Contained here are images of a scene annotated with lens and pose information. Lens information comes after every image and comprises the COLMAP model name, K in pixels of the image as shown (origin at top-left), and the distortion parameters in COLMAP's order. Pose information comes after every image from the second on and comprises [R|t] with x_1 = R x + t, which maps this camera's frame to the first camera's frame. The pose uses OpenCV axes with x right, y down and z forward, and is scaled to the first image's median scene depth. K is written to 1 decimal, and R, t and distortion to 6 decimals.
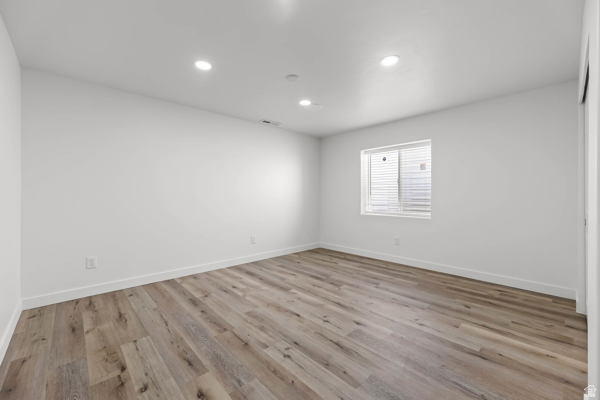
lens RADIAL K [[240.6, 0, 297.5], [0, 240.6, 203.0], [0, 0, 1]] dist [0.000727, 0.000121]
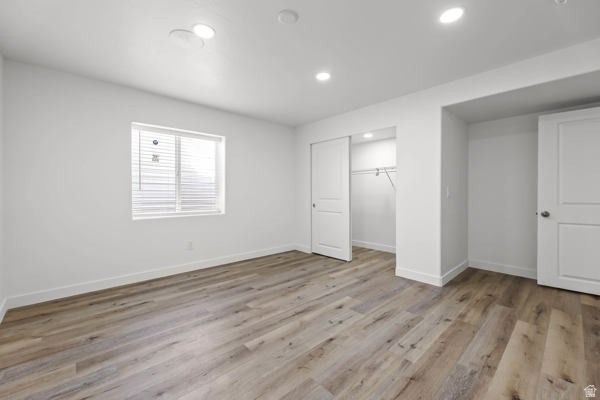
lens RADIAL K [[247.5, 0, 303.6], [0, 247.5, 198.0], [0, 0, 1]] dist [0.000152, -0.000415]
pose [[0.008941, -0.021337, 0.999732, -0.697990], [0.028836, 0.999362, 0.021072, -0.020885], [-0.999544, 0.028639, 0.009550, 0.919775]]
